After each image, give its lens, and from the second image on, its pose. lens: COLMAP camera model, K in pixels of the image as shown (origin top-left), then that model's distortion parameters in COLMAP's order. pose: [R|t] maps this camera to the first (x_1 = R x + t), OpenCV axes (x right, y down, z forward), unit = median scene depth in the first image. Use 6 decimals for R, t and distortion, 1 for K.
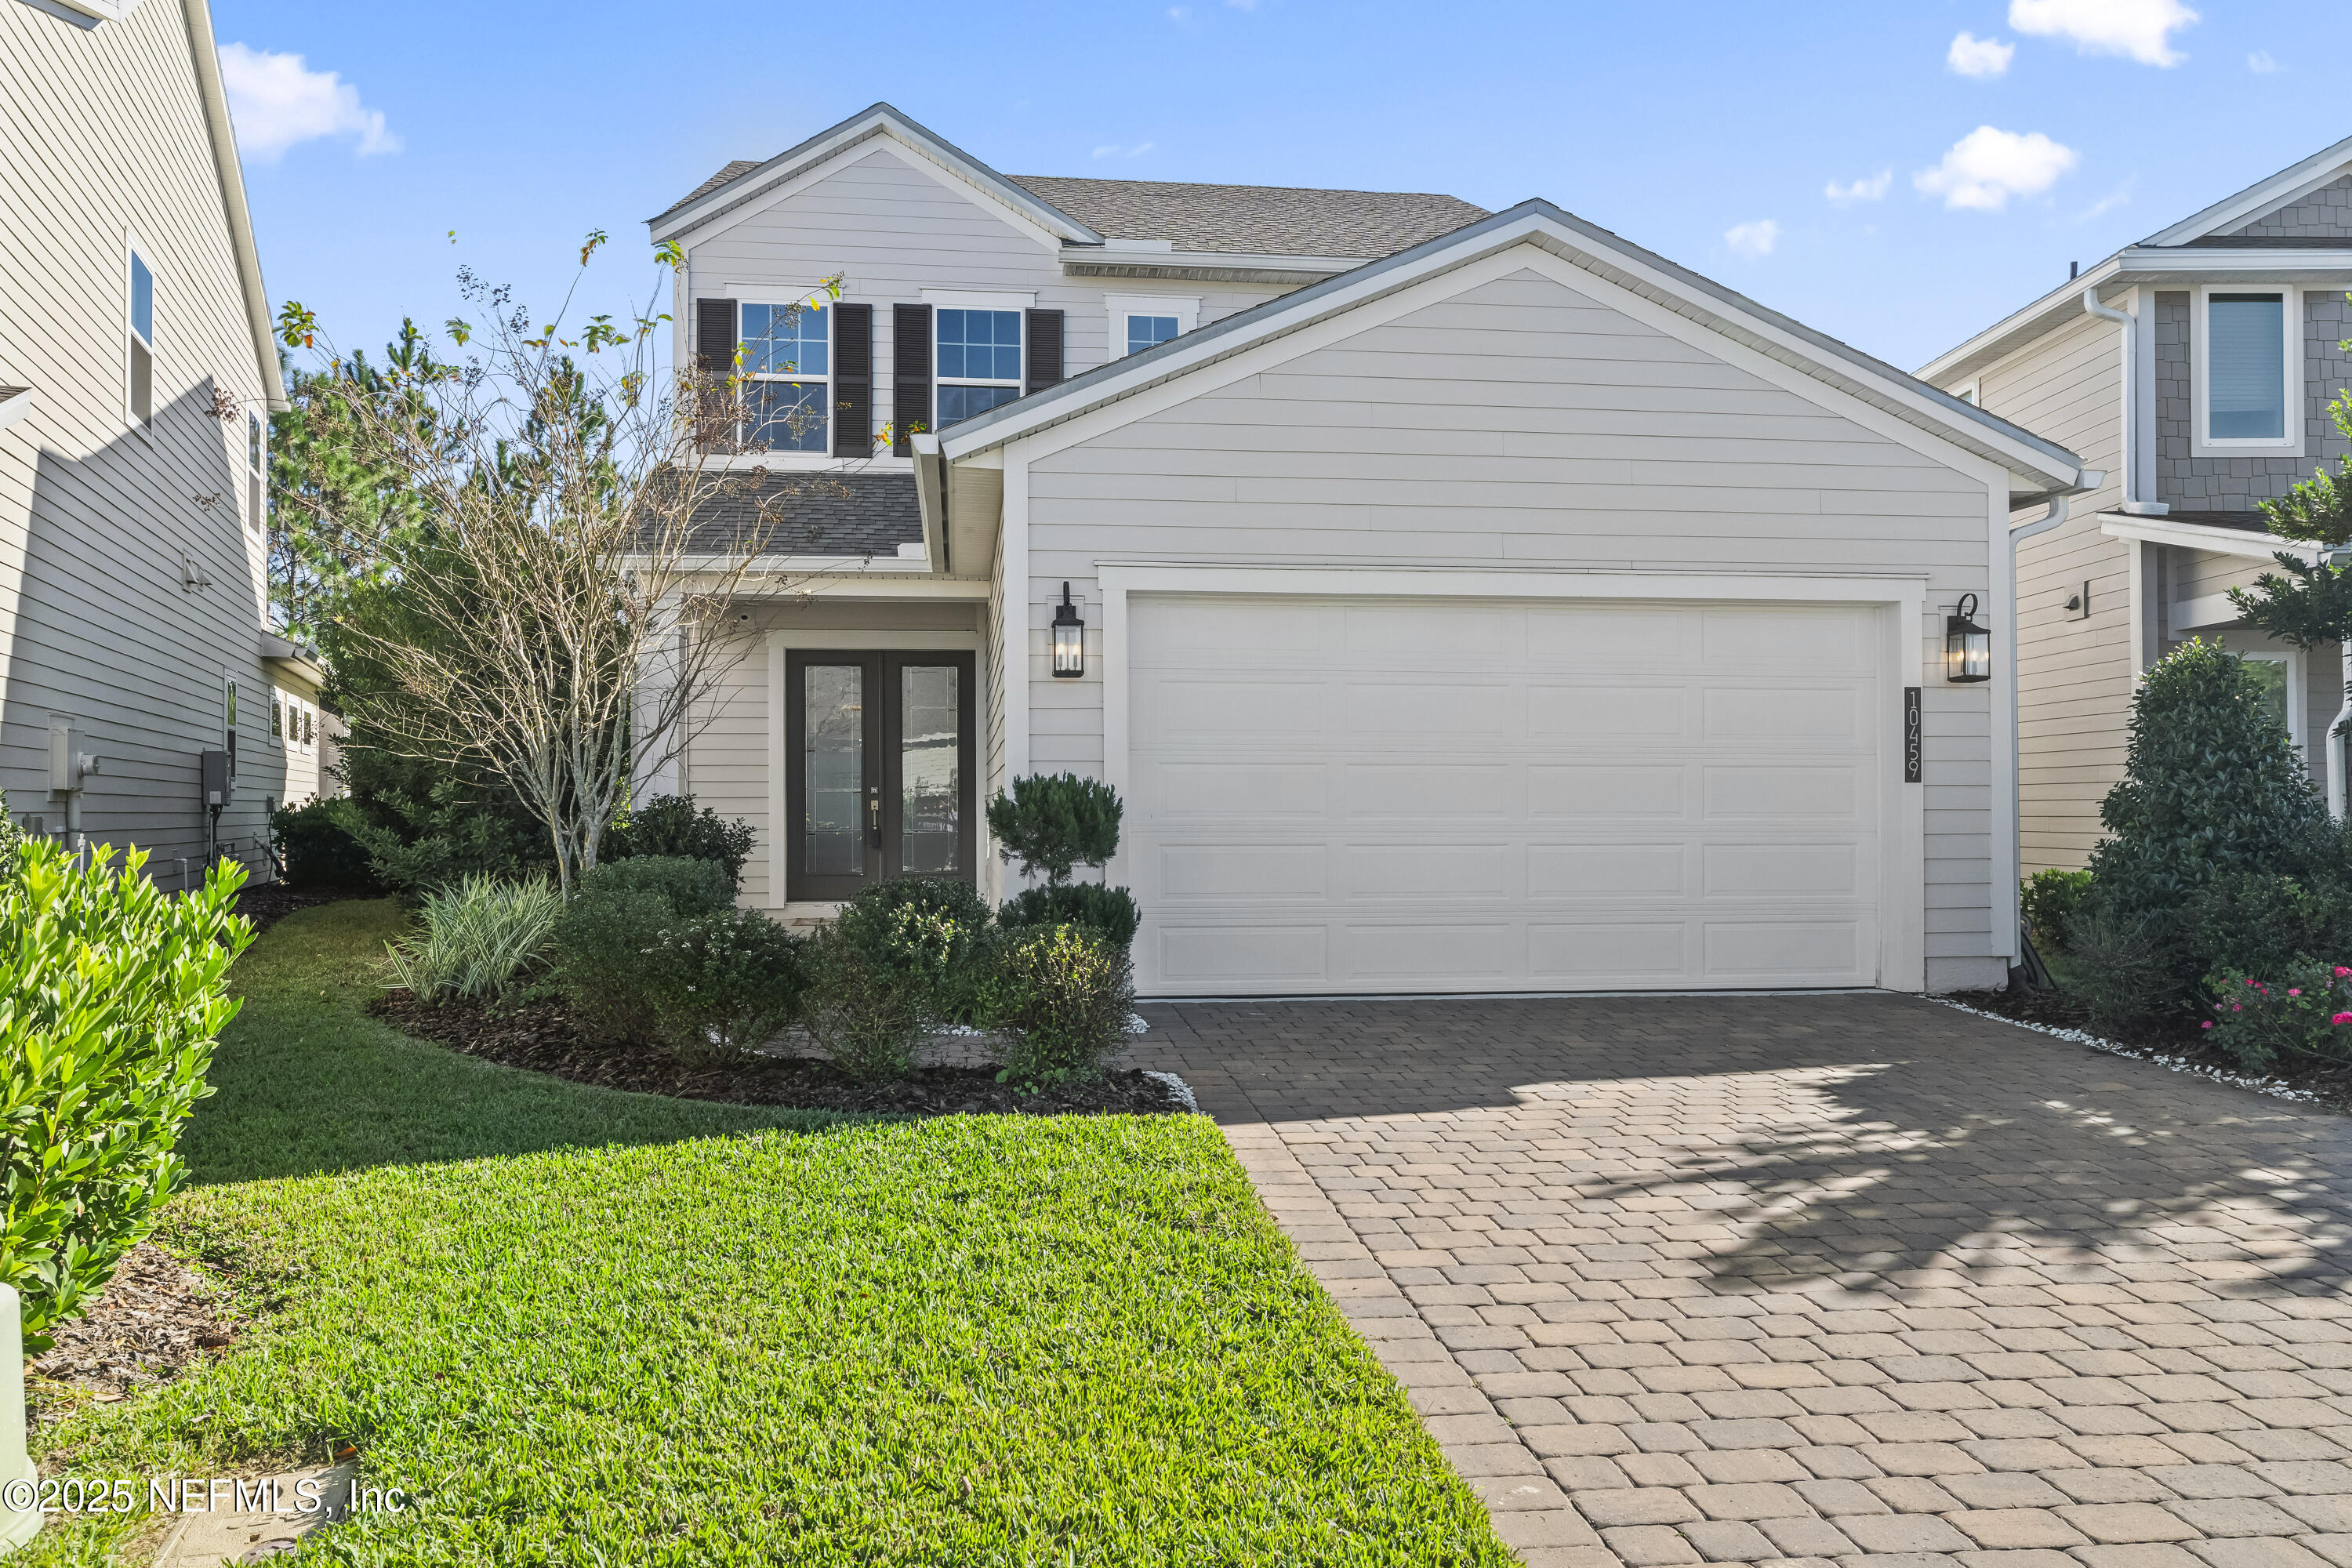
lens RADIAL K [[1662.1, 0, 1176.0], [0, 1662.1, 784.0], [0, 0, 1]] dist [0.003369, -0.002066]
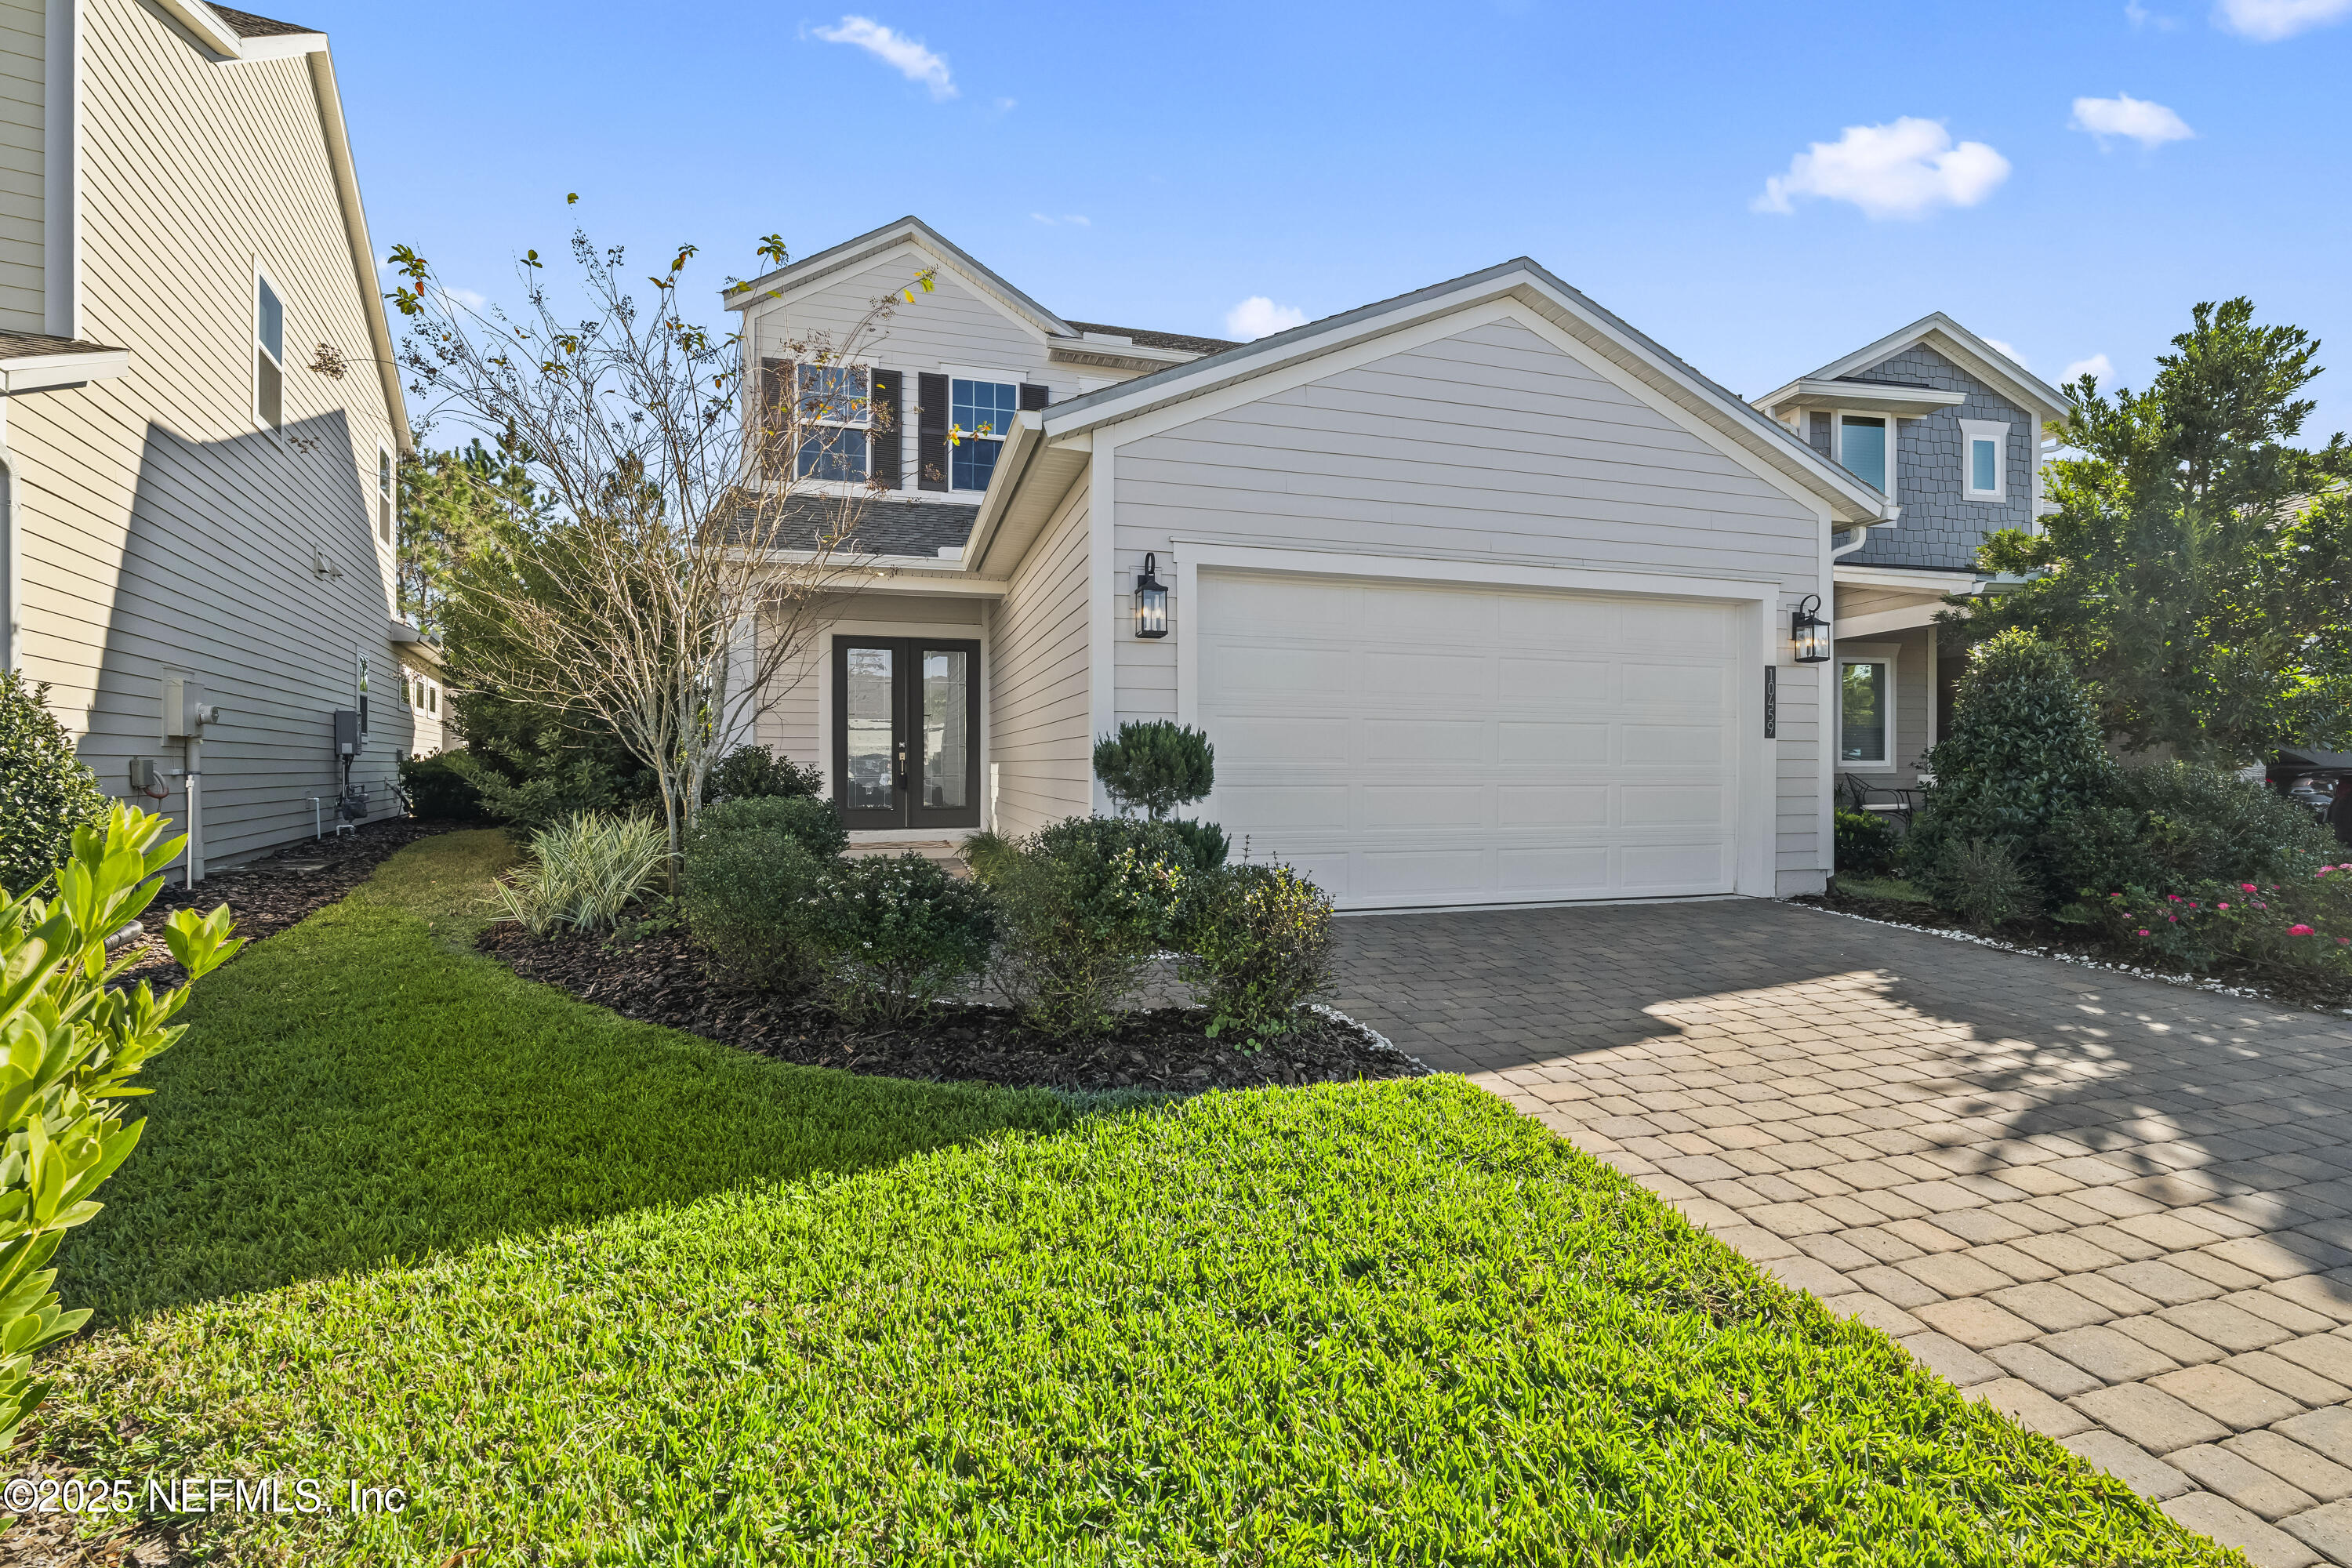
lens RADIAL K [[983.2, 0, 1171.4], [0, 983.2, 766.1], [0, 0, 1]] dist [-0.011845, 0.000351]
pose [[0.987186, 0.003221, 0.159542, -0.119383], [-0.005532, 0.999886, 0.014041, 0.010488], [-0.159479, -0.014744, 0.987091, 0.253248]]
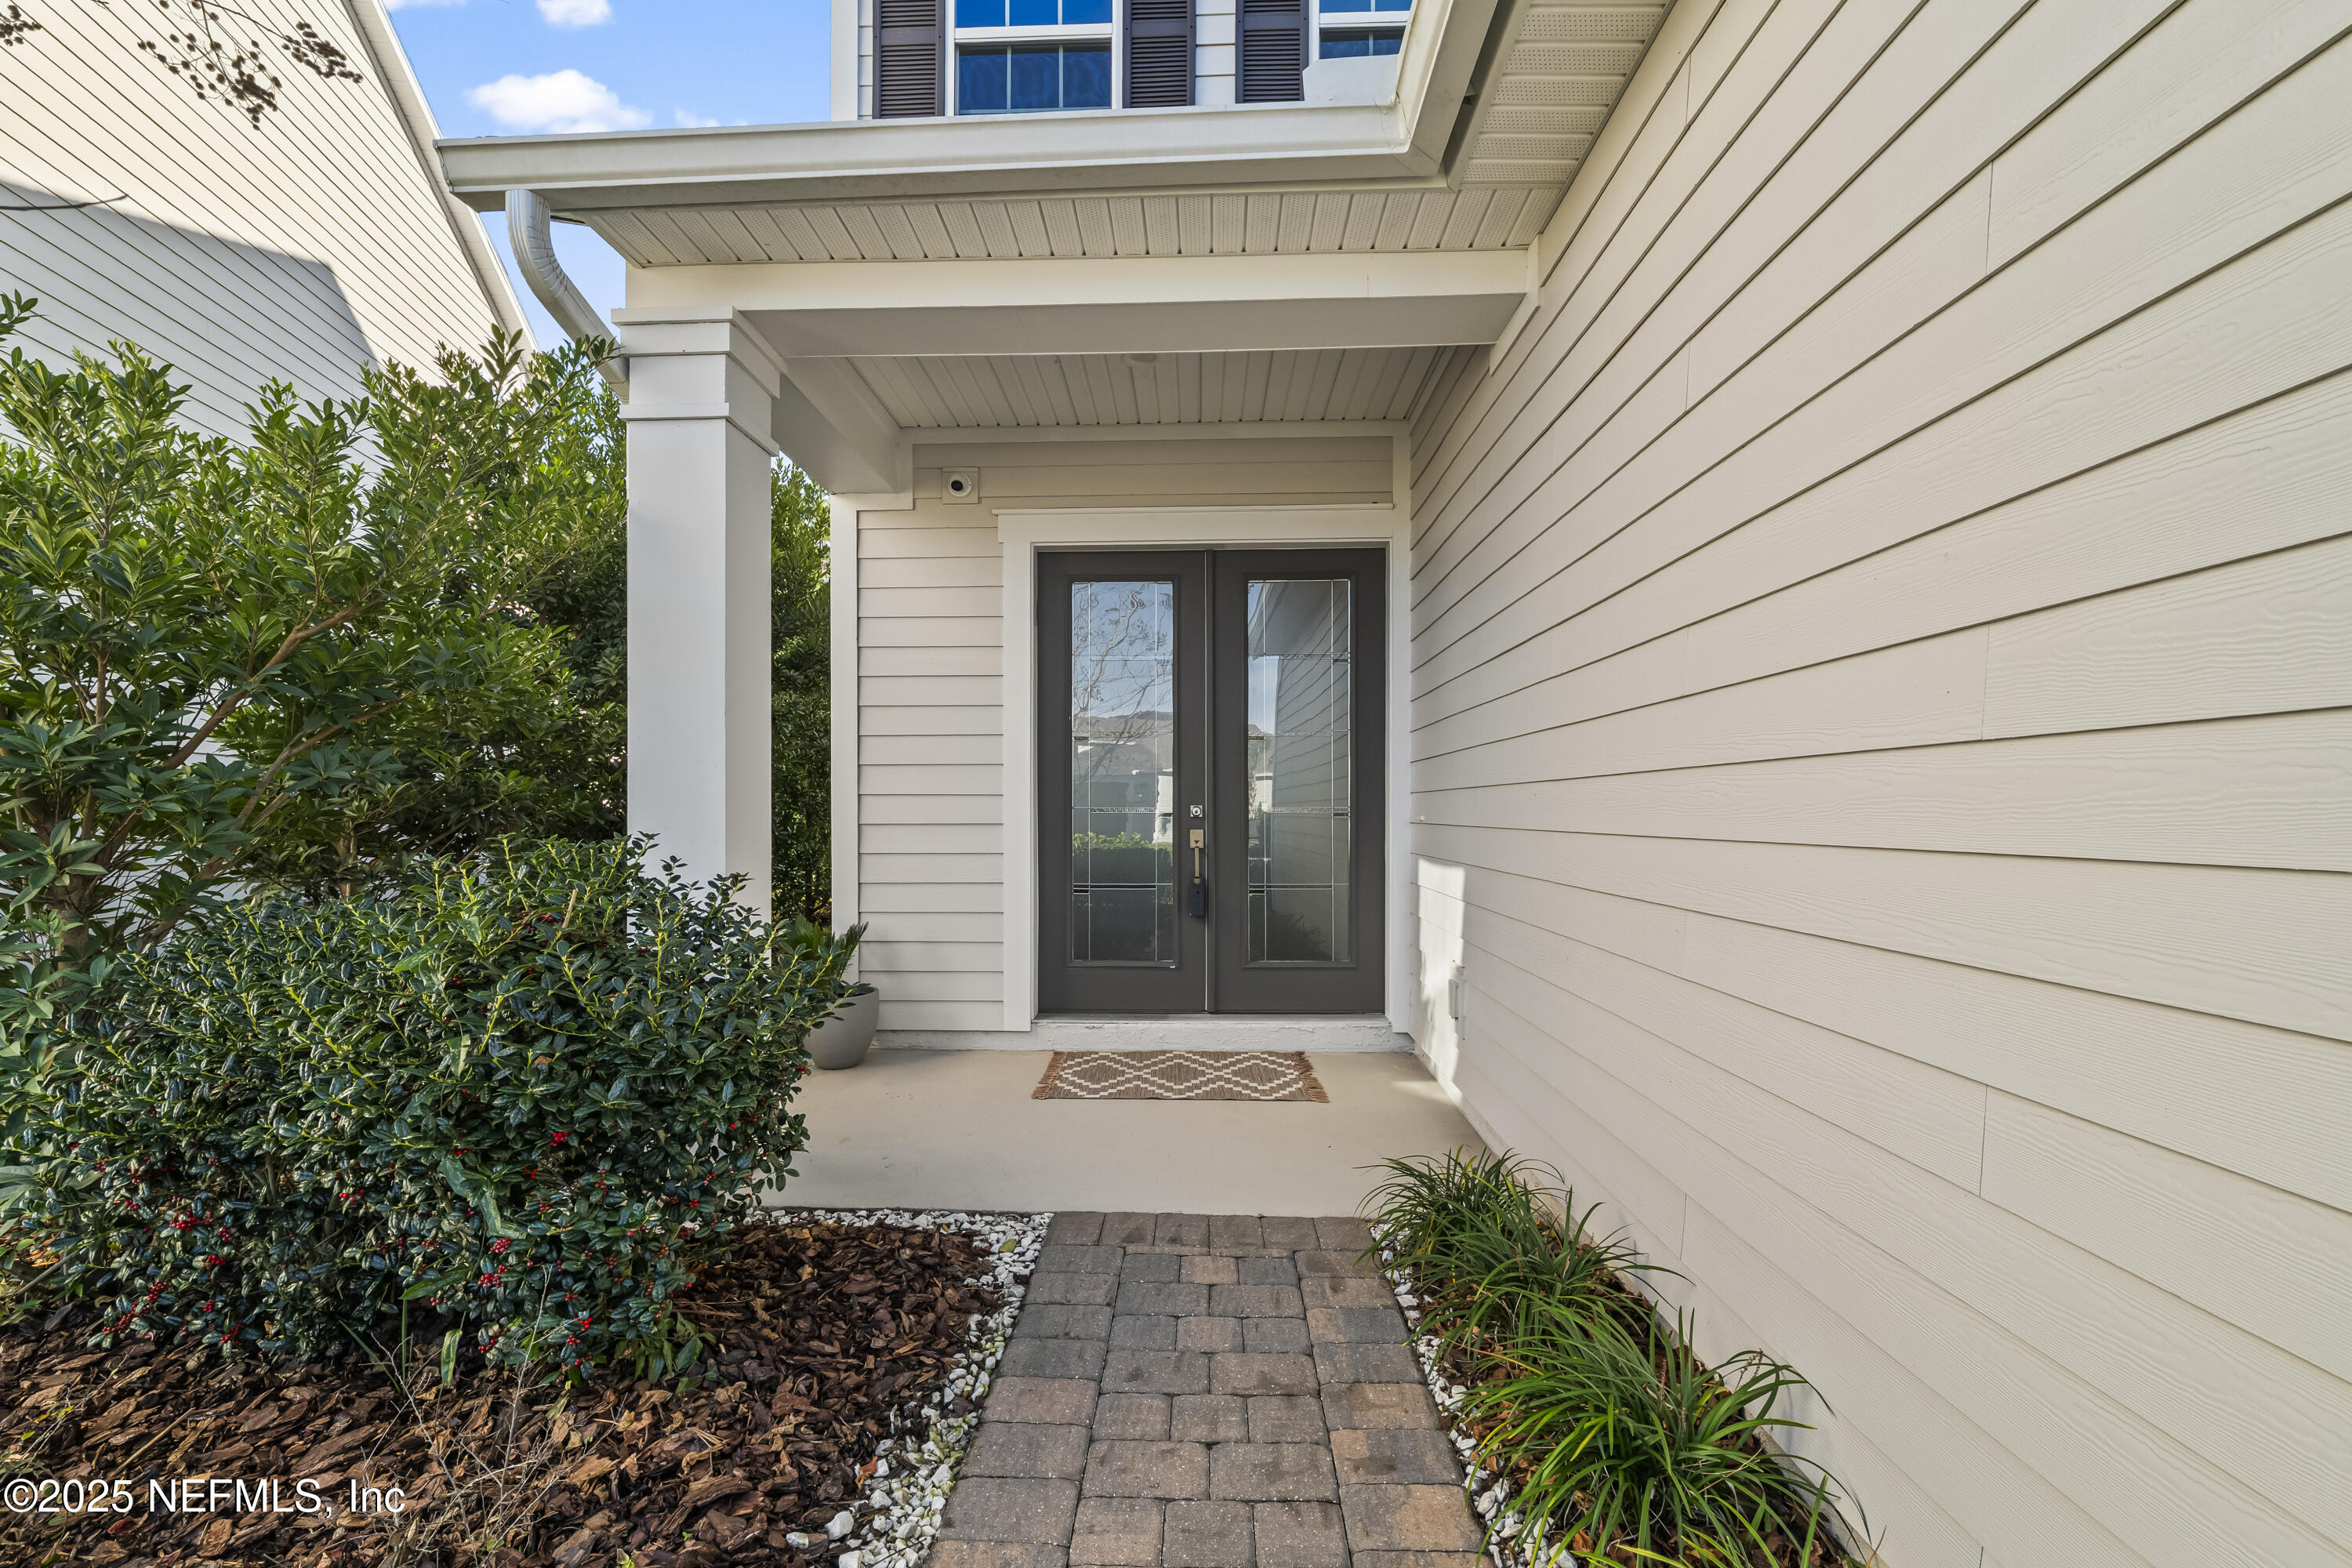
lens RADIAL K [[983.2, 0, 1171.4], [0, 983.2, 766.1], [0, 0, 1]] dist [-0.011845, 0.000351]
pose [[0.986720, -0.004585, -0.162364, -0.173547], [-0.000804, 0.999451, -0.033108, -0.000476], [0.162427, 0.032799, 0.986175, 0.863574]]
